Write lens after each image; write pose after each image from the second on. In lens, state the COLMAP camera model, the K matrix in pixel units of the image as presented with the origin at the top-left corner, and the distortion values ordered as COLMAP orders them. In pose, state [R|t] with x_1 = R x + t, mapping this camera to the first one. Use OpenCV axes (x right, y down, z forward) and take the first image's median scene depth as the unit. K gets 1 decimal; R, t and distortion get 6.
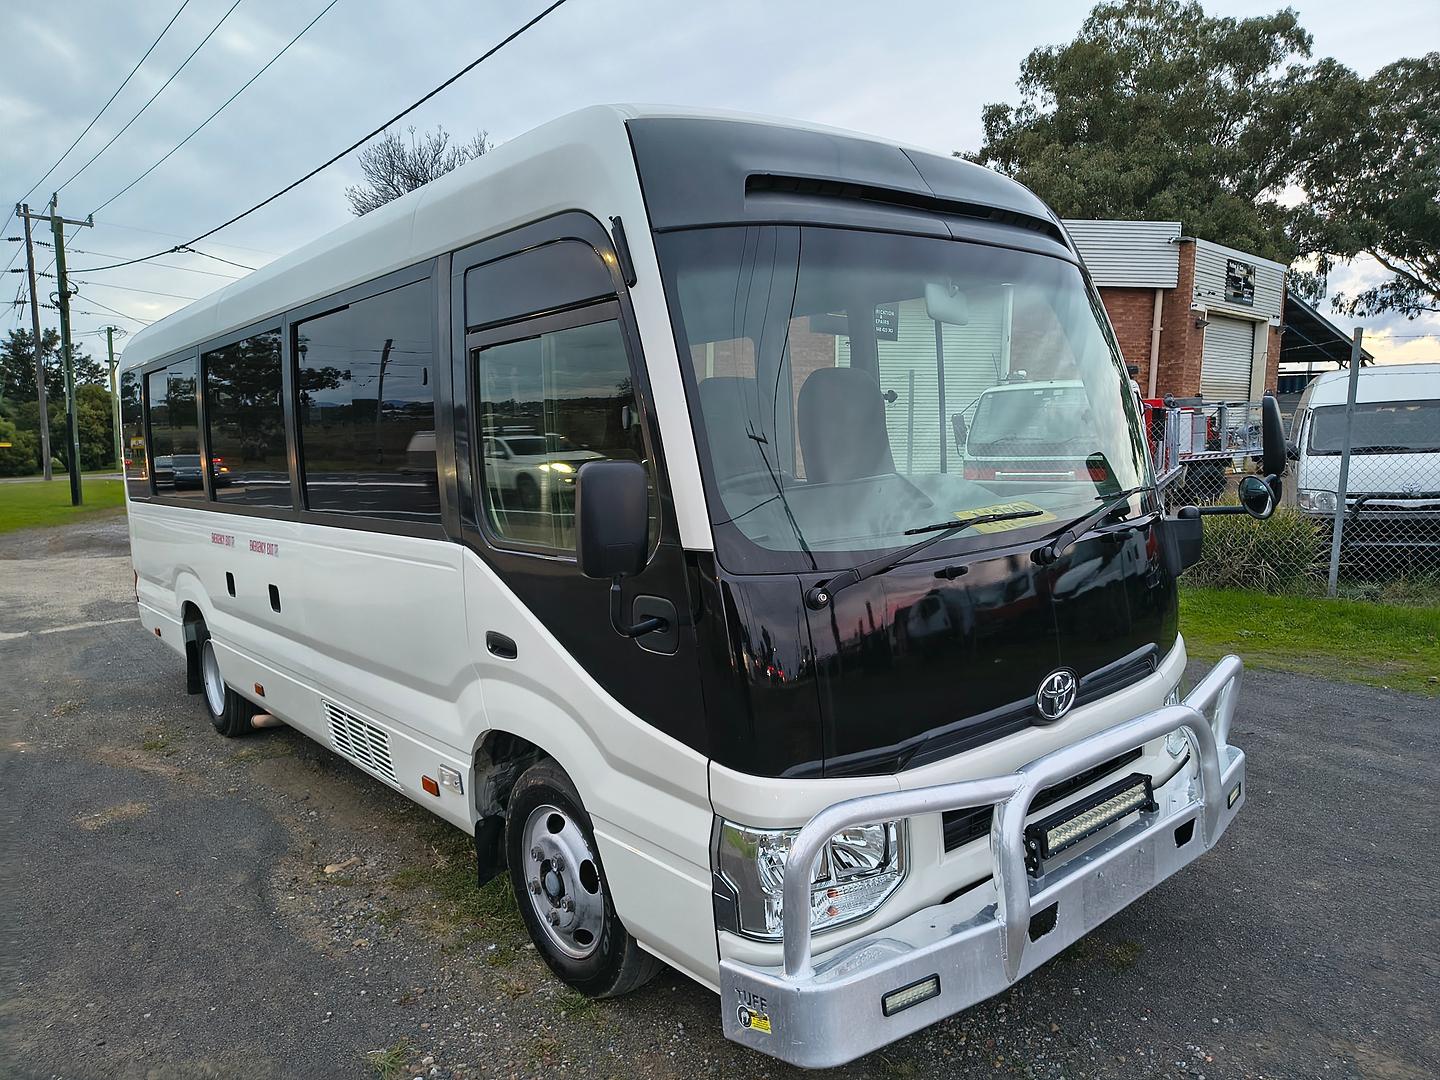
lens RADIAL K [[997.2, 0, 717.3], [0, 997.2, 542.9], [0, 0, 1]] dist [0.006372, -0.003046]
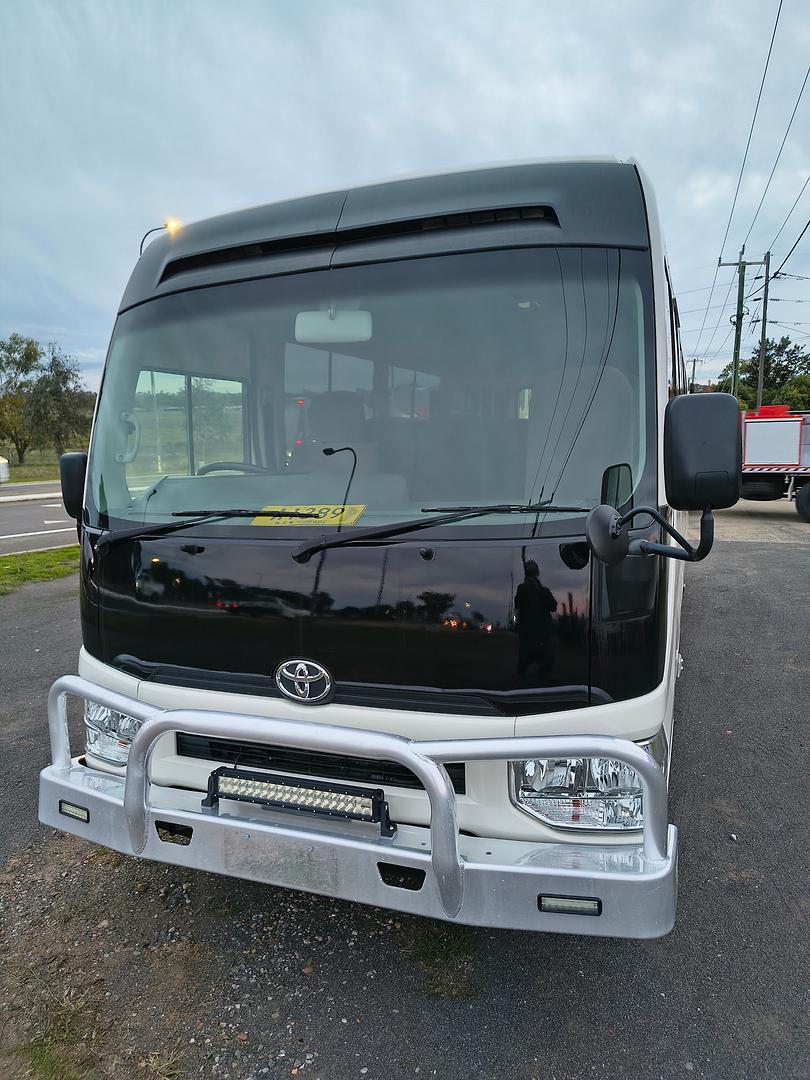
lens RADIAL K [[745.4, 0, 408.3], [0, 745.4, 532.6], [0, 0, 1]] dist [0.012676, -0.007787]
pose [[0.481472, 0.130259, -0.866728, 0.752833], [-0.083097, 0.991224, 0.102808, -0.071987], [0.872514, 0.022523, 0.488071, 0.479398]]
